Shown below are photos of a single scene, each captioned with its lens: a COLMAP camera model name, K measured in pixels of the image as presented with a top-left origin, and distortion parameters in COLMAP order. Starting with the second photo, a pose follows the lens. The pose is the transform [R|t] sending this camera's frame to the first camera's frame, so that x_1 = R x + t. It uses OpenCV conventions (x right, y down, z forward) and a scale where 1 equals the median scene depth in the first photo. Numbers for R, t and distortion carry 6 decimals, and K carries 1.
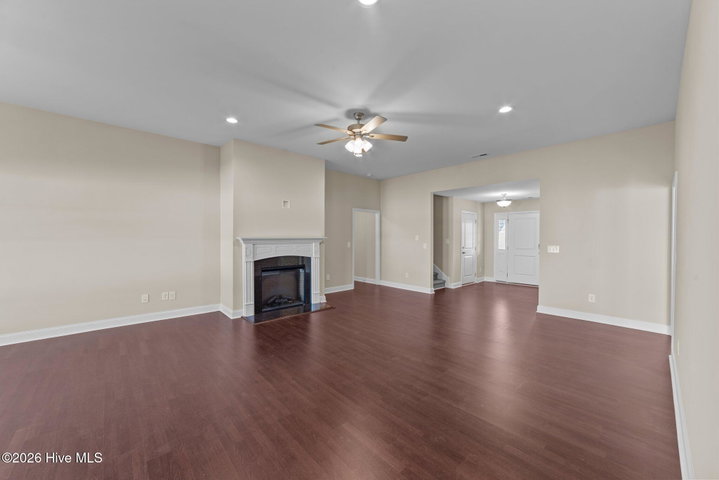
lens RADIAL K [[277.5, 0, 355.5], [0, 277.5, 236.9], [0, 0, 1]] dist [-0.001165, -0.000055]
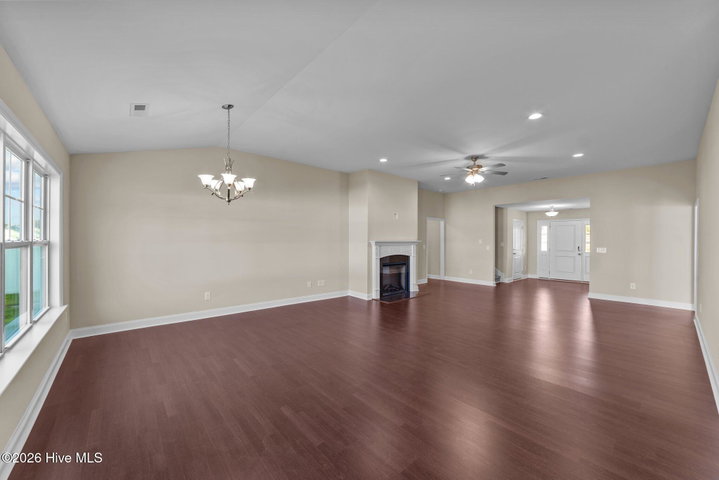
lens RADIAL K [[277.5, 0, 361.8], [0, 277.5, 239.4], [0, 0, 1]] dist [0.009180, 0.000038]
pose [[0.999955, 0.000682, -0.009479, -0.368118], [-0.000708, 0.999996, -0.002720, -0.001961], [0.009477, 0.002727, 0.999951, -0.306602]]
